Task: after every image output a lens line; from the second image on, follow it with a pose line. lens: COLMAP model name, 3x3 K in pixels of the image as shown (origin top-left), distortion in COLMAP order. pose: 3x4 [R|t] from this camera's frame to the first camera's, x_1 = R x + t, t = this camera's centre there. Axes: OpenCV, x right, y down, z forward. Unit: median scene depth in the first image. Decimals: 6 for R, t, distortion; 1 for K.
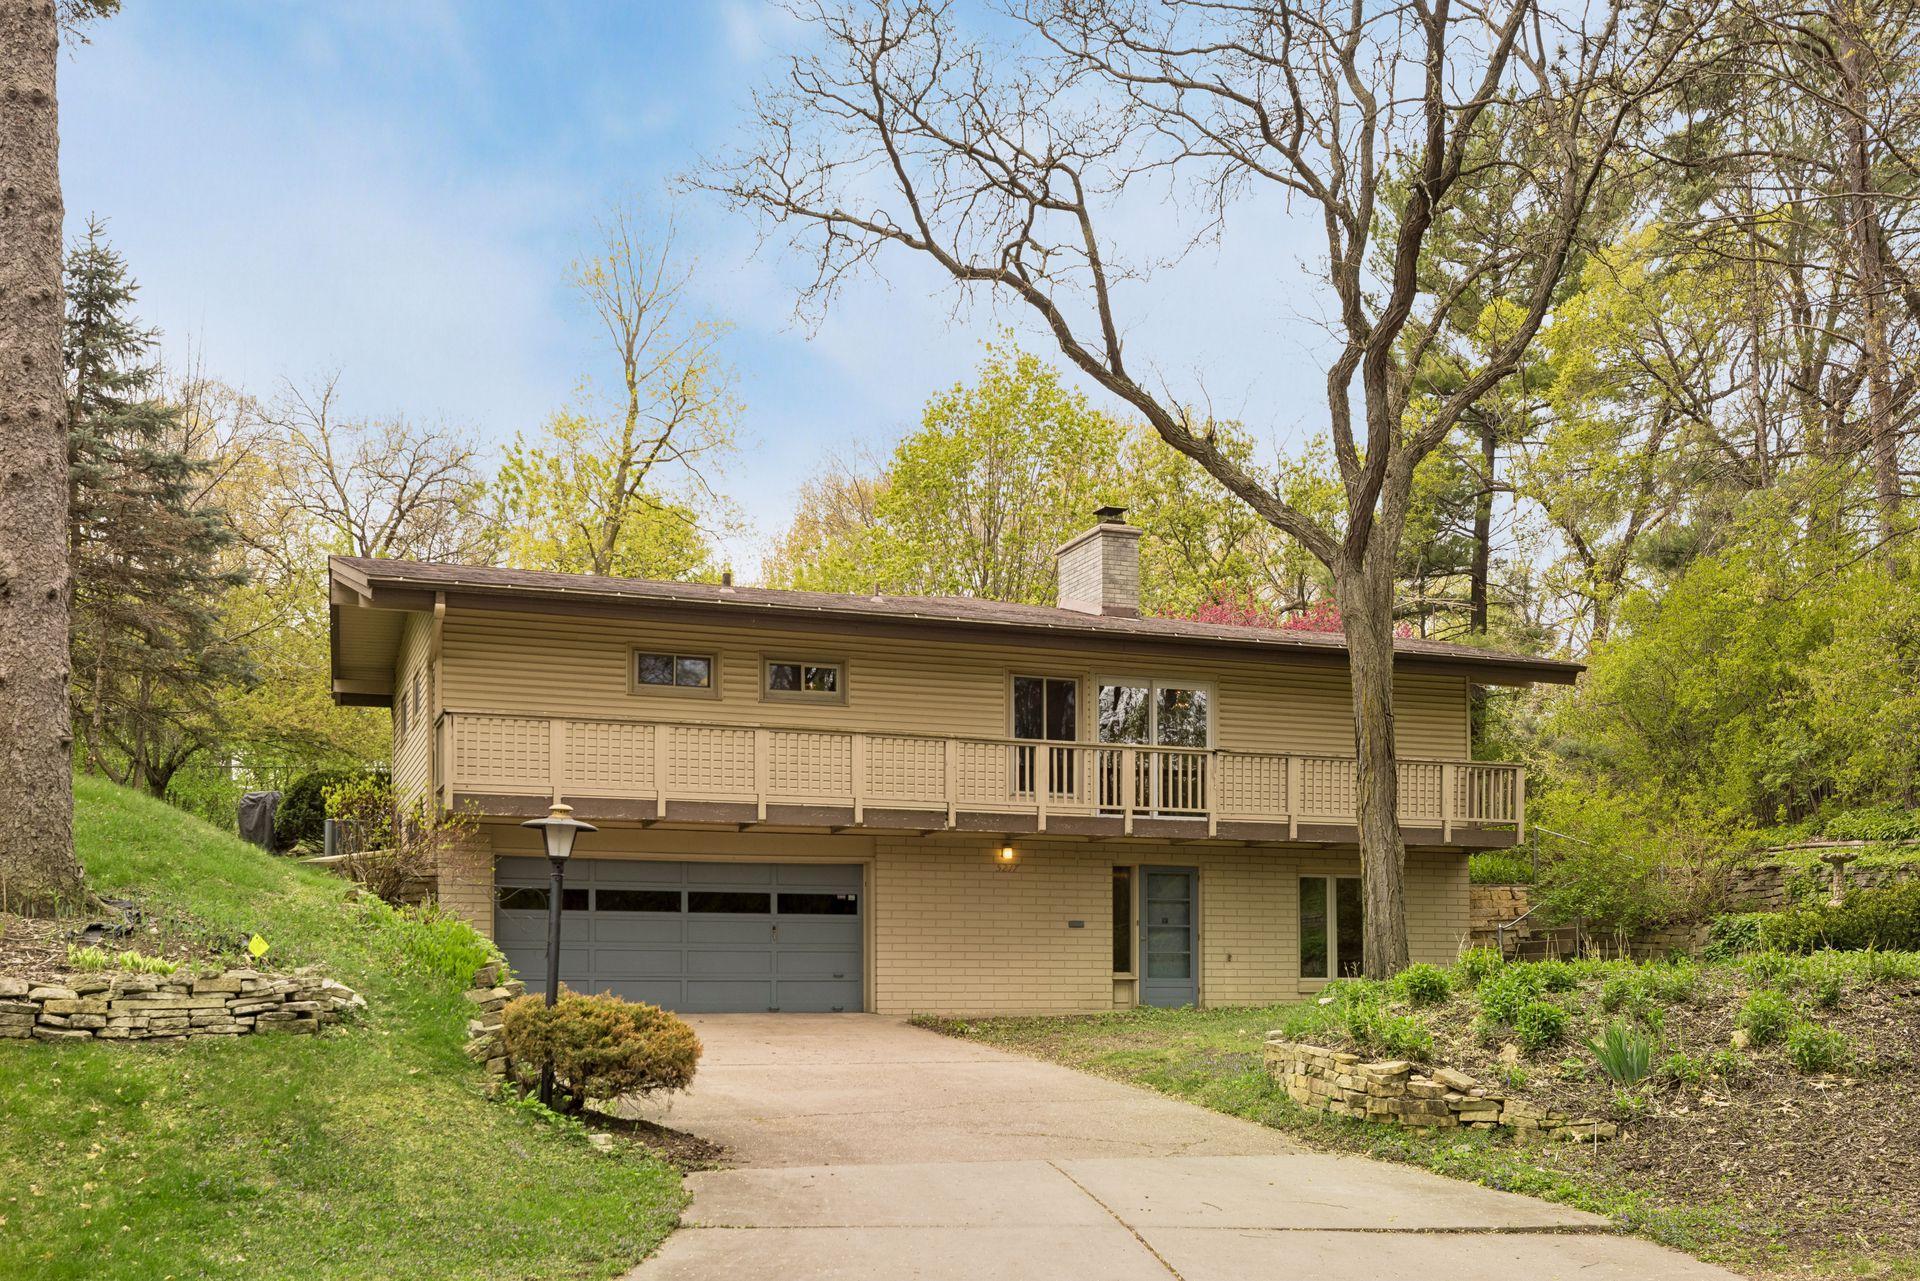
lens RADIAL K [[5002.4, 0, 960.0], [0, 5002.4, 640.5], [0, 0, 1]] dist [0.042068, 0.081674]
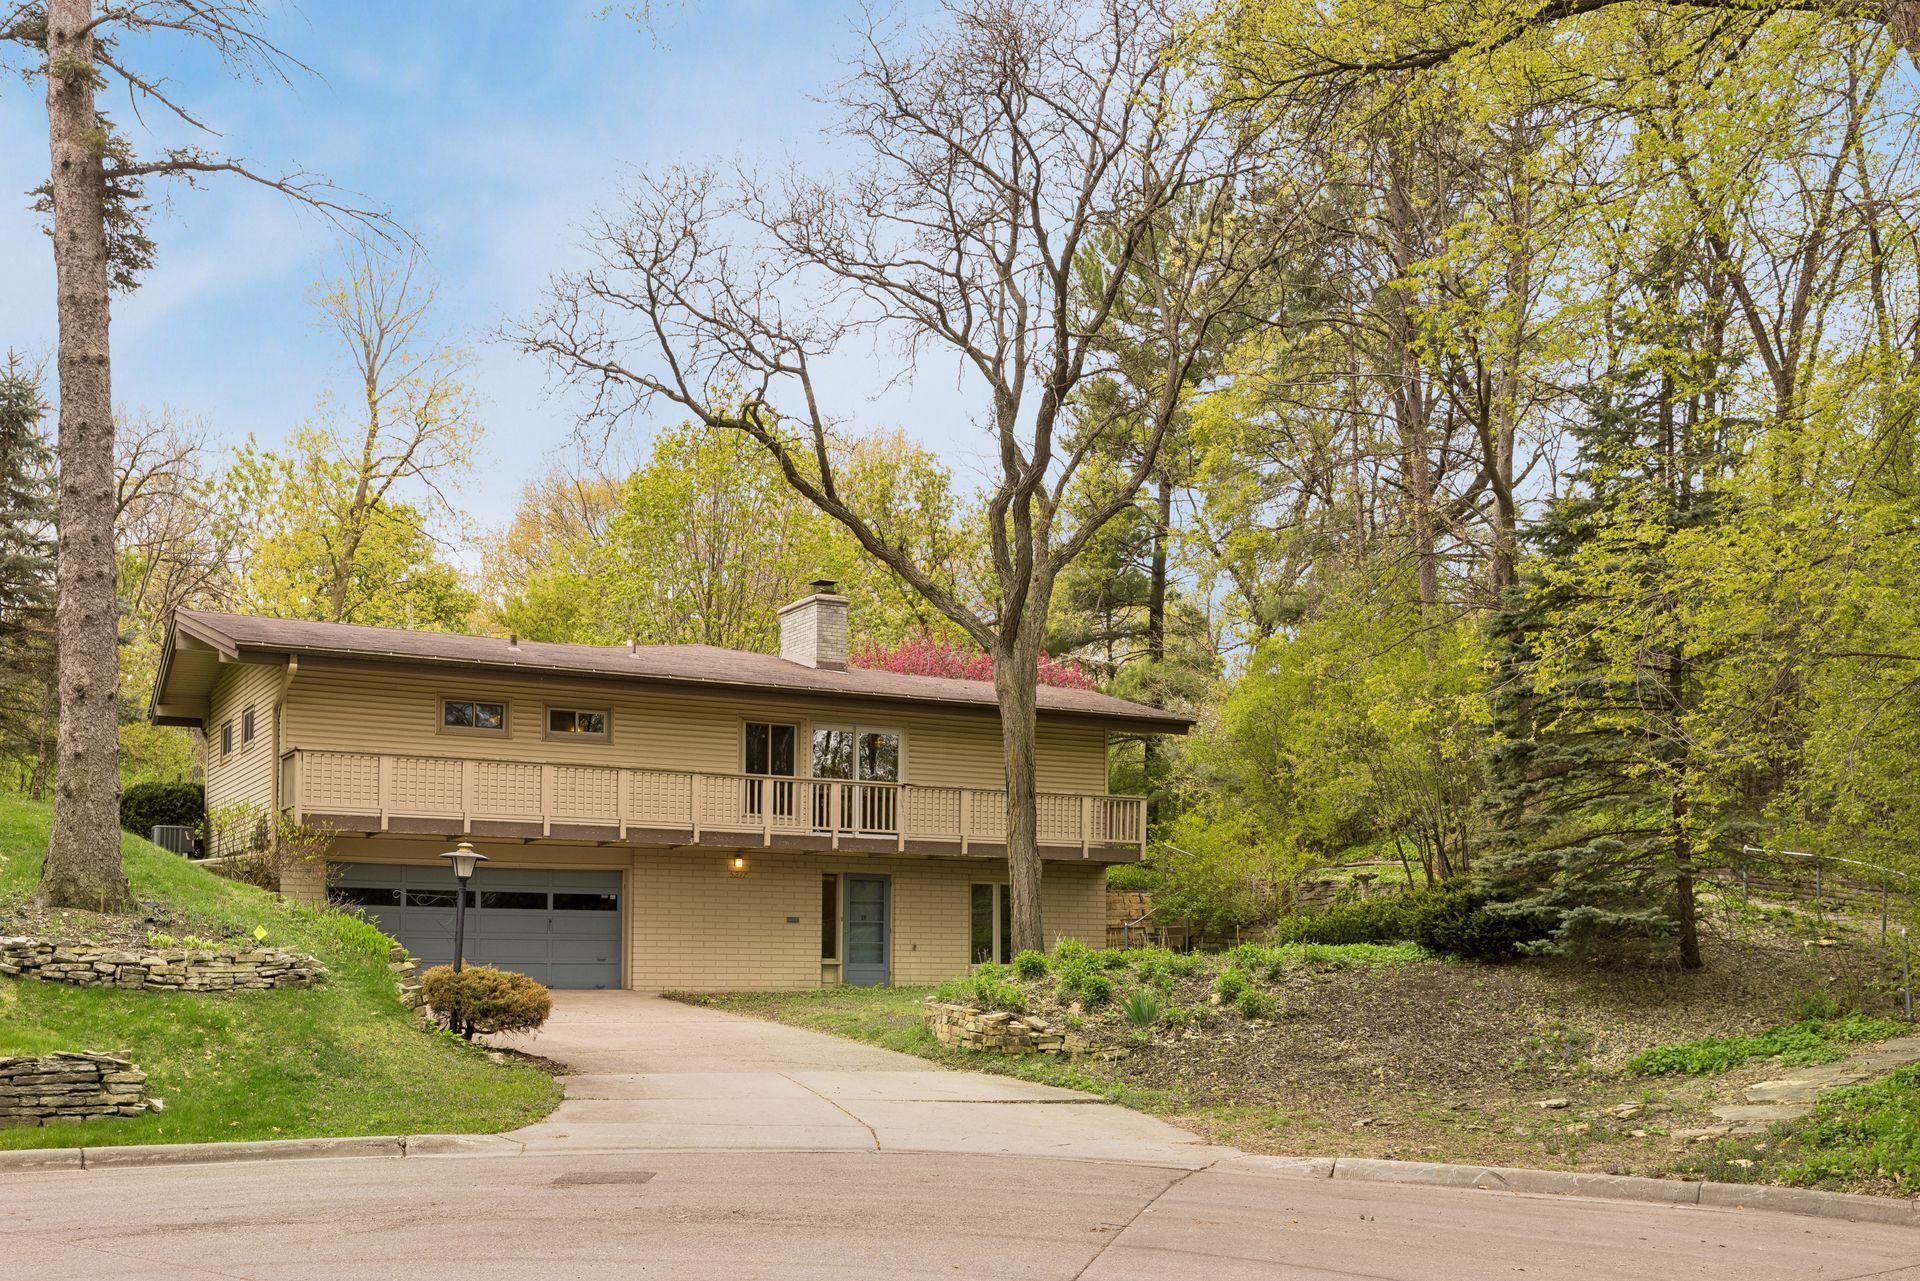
lens RADIAL K [[6237.9, 0, 960.0], [0, 6237.9, 640.5], [0, 0, 1]] dist [0.255284, 0.152910]
pose [[0.998622, 0.010834, 0.051356, -0.017925], [-0.011510, 0.999851, 0.012889, -0.037944], [-0.051209, -0.013462, 0.998597, -0.629836]]
